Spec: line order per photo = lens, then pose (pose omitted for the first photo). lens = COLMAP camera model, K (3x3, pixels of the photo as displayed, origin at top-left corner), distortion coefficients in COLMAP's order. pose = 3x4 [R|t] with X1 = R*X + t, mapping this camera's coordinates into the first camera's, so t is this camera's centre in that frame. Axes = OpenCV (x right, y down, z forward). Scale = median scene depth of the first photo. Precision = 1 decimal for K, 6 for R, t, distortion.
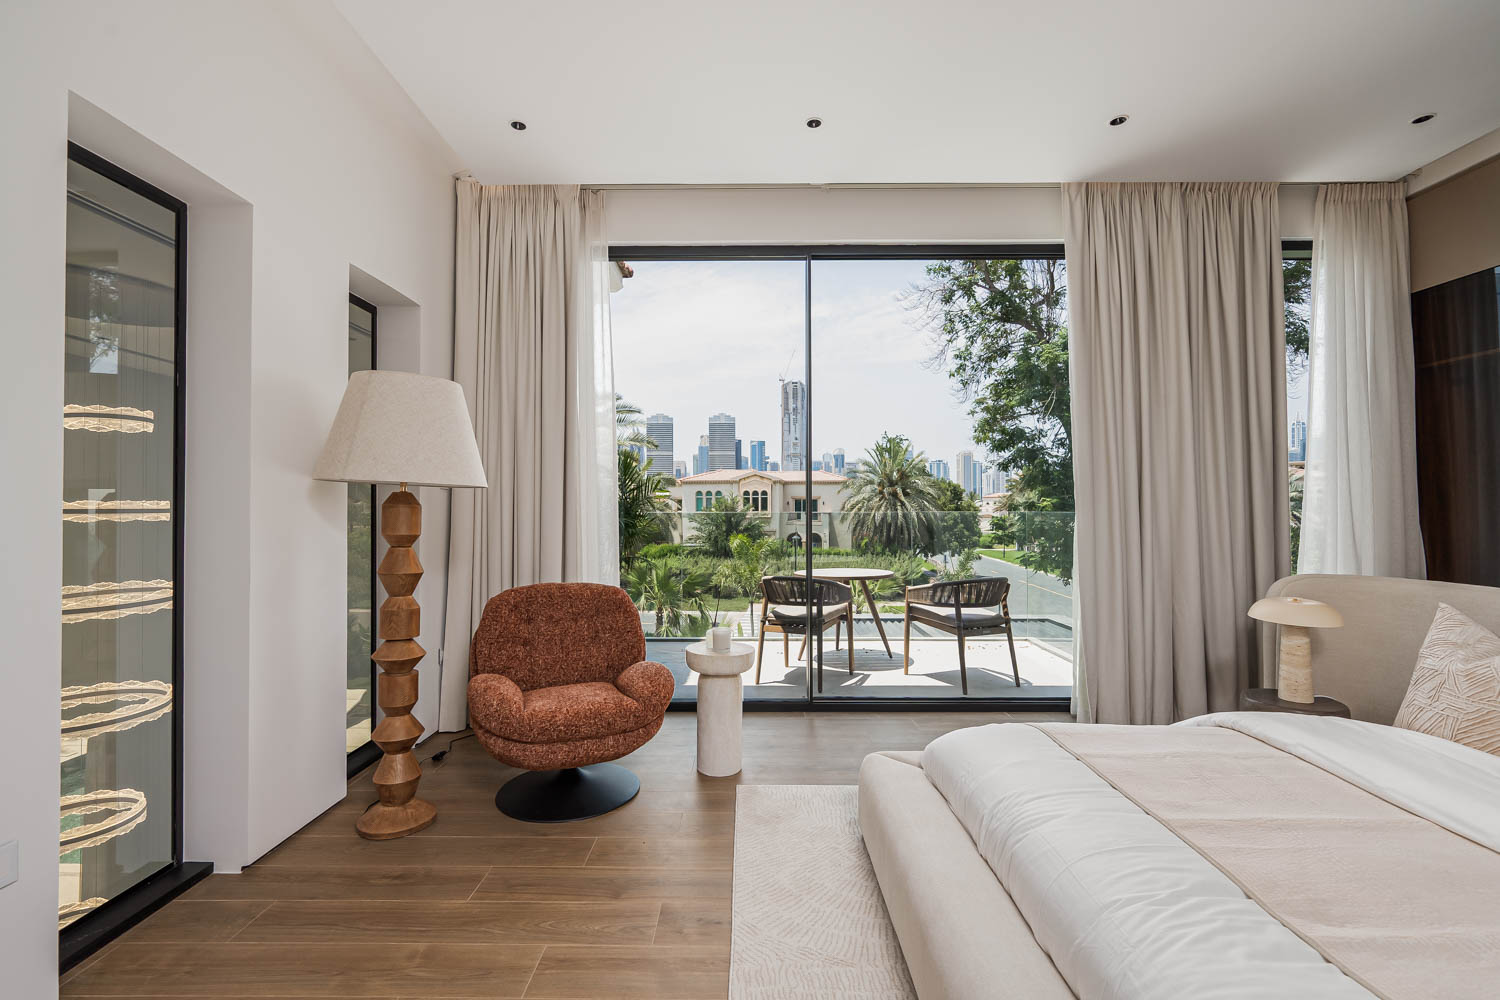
lens RADIAL K [[640.6, 0, 746.7], [0, 640.6, 495.5], [0, 0, 1]] dist [0.003266, -0.000880]
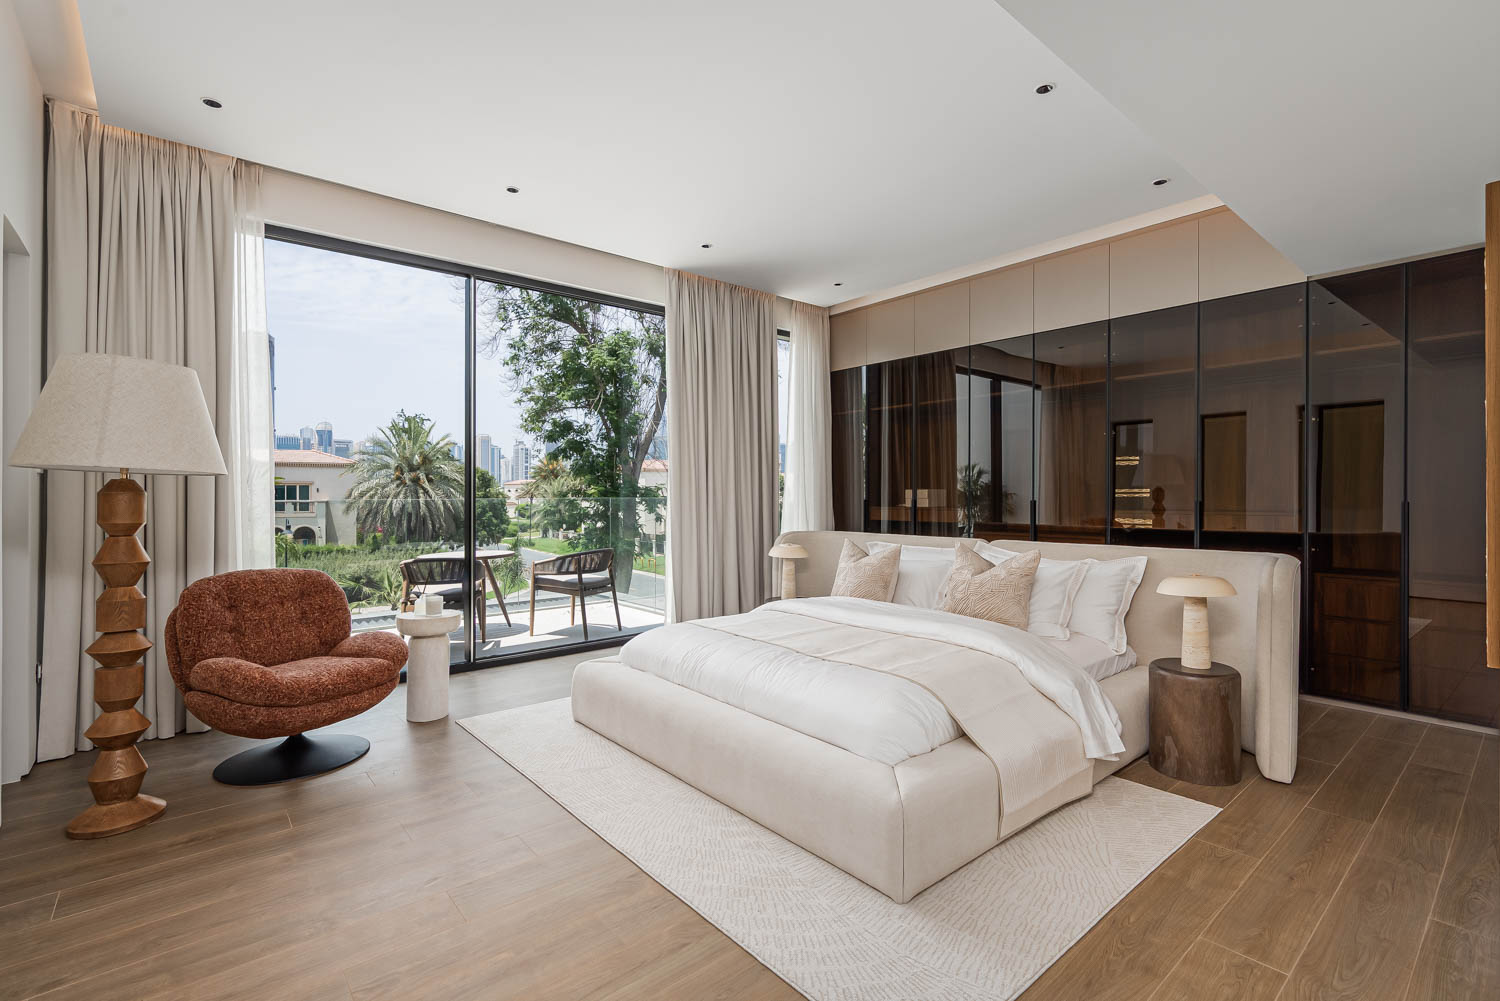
lens RADIAL K [[681.2, 0, 749.7], [0, 681.2, 497.8], [0, 0, 1]] dist [0.001019, -0.000053]
pose [[0.759449, -0.006798, 0.650531, -0.093099], [-0.008351, 0.999761, 0.020198, -0.001191], [-0.650513, -0.020772, 0.759211, -0.074745]]
